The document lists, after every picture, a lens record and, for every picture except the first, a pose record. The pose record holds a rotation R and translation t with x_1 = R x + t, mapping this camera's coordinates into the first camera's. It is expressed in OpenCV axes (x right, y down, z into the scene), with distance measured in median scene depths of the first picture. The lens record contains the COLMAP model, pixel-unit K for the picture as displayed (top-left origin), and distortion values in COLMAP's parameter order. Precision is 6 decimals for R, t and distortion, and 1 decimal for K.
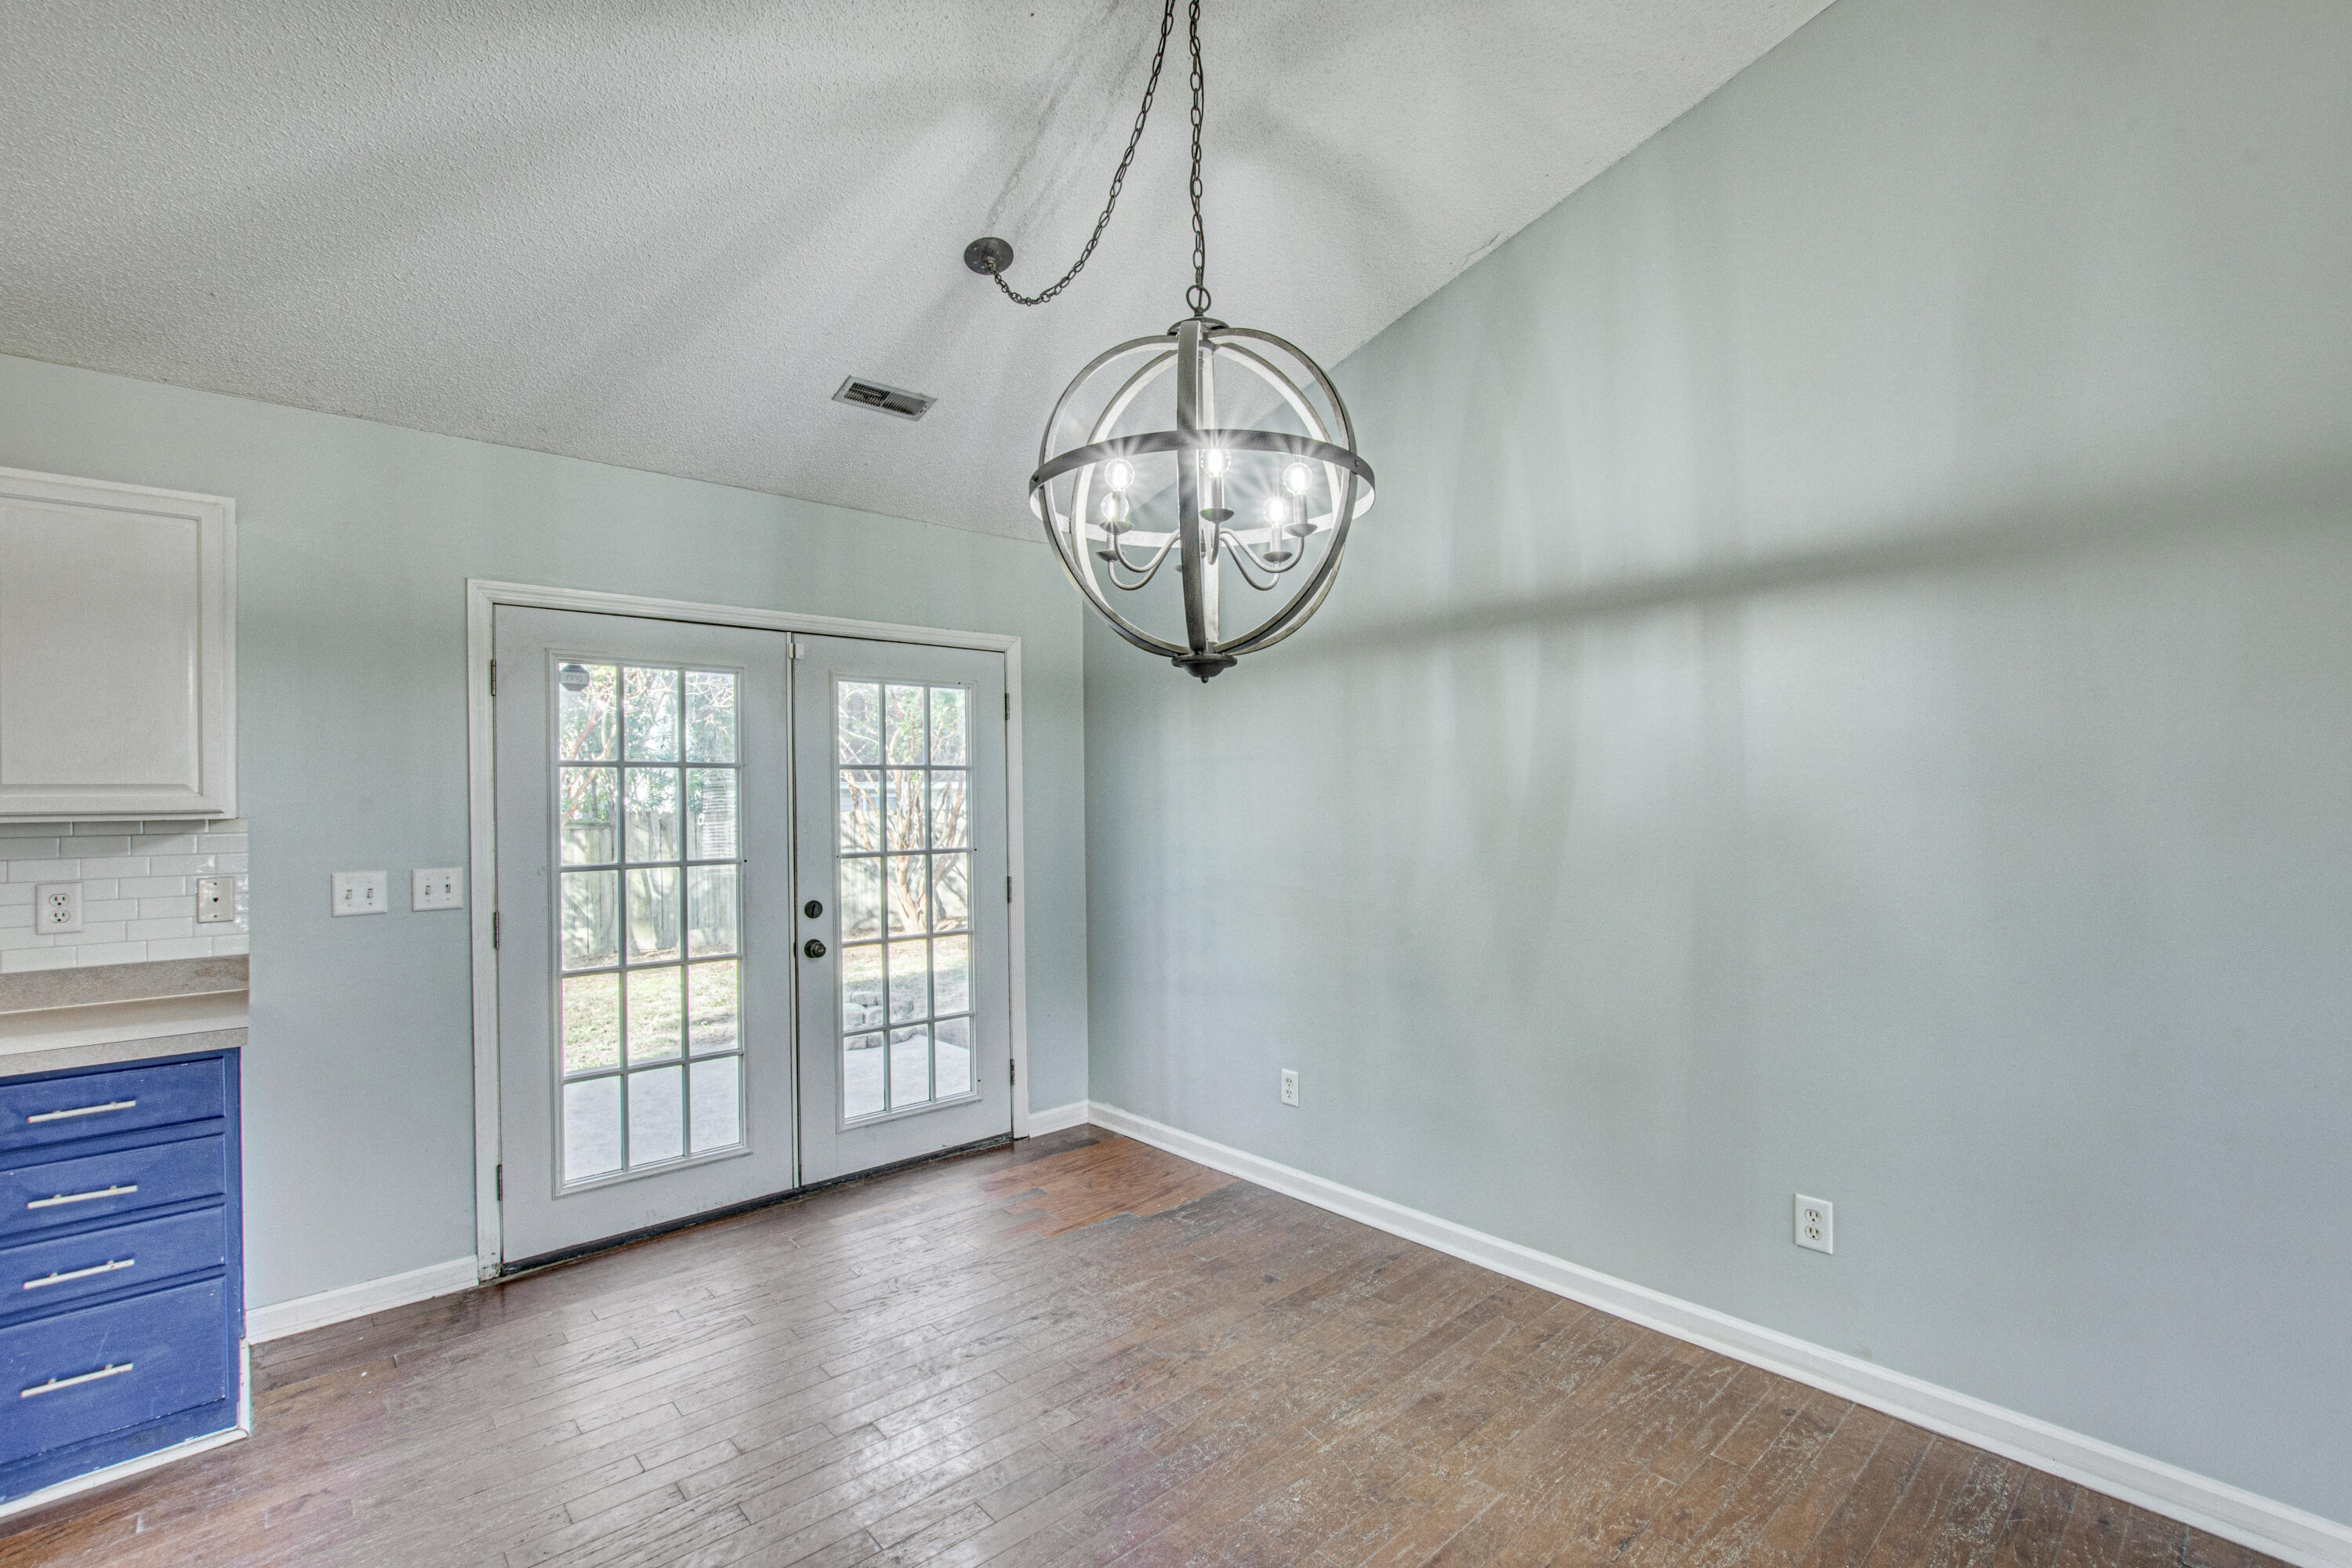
lens RADIAL K [[1037.7, 0, 1186.0], [0, 1037.7, 789.7], [0, 0, 1]] dist [-0.022322, 0.000050]
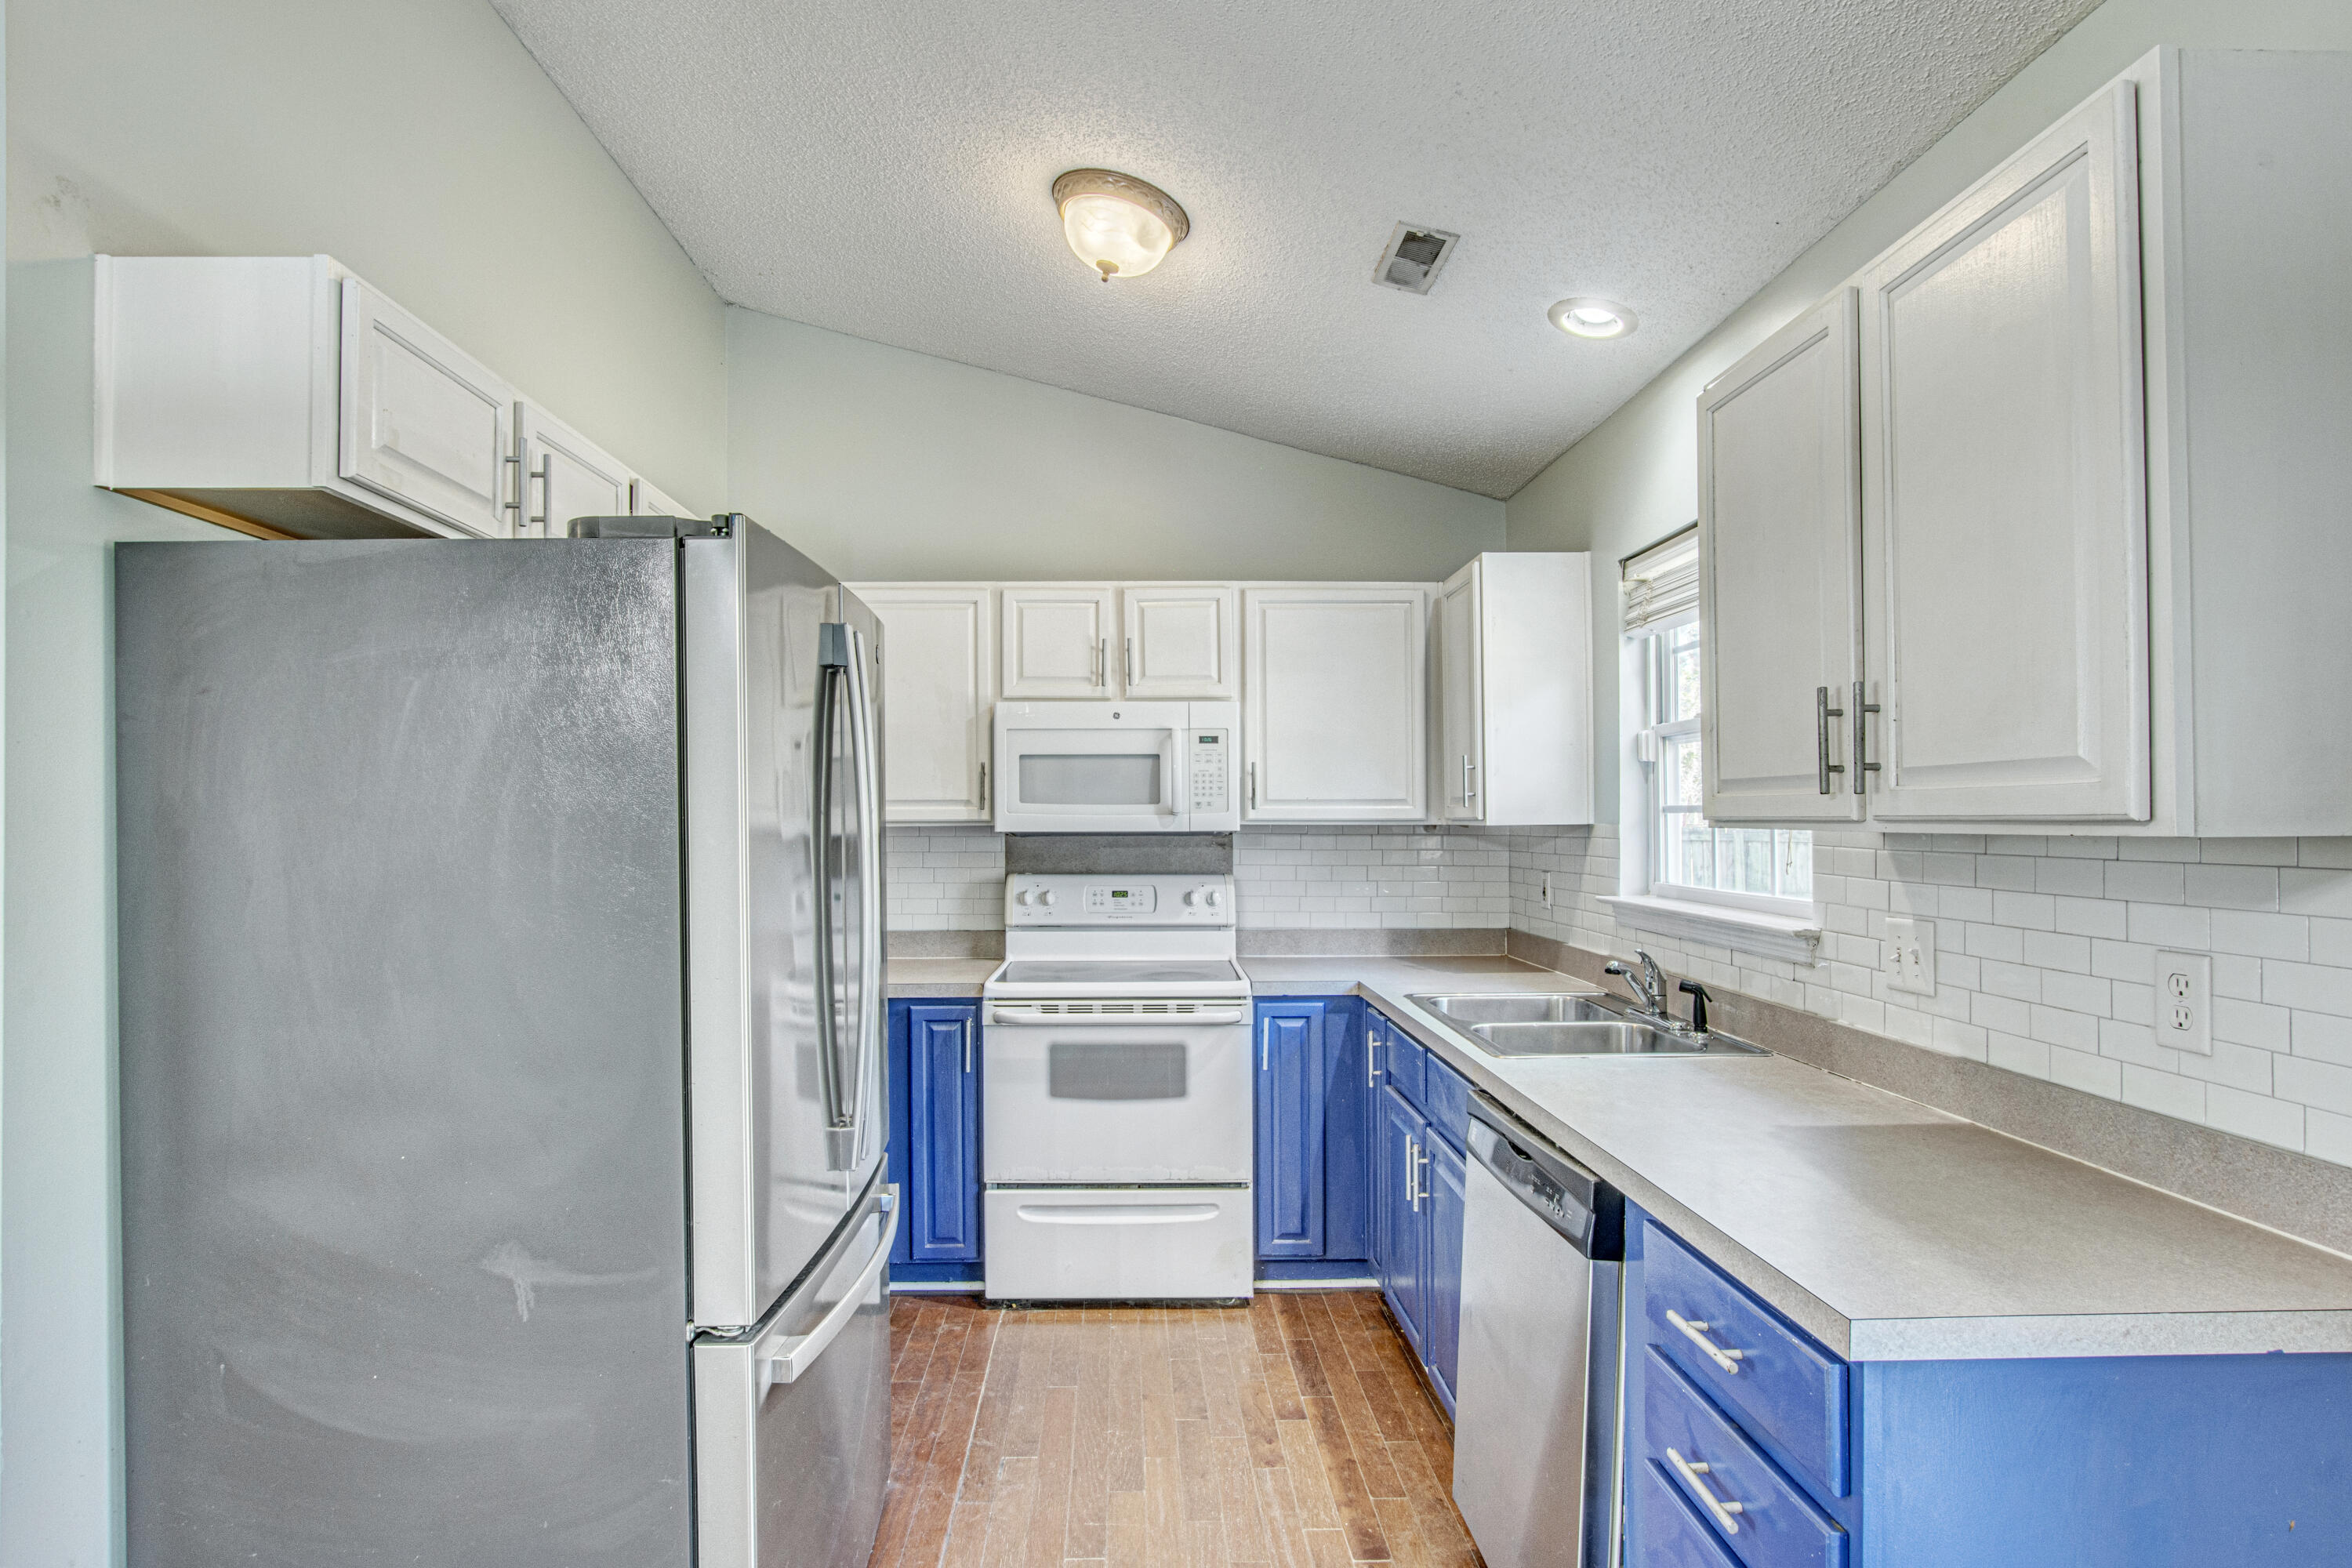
lens RADIAL K [[1204.6, 0, 1166.2], [0, 1204.6, 822.9], [0, 0, 1]] dist [-0.015352, 0.001027]
pose [[-0.647358, 0.014743, -0.762043, -0.261247], [0.019404, 0.999808, 0.002859, 0.011616], [0.761939, -0.012936, -0.647520, 0.823174]]
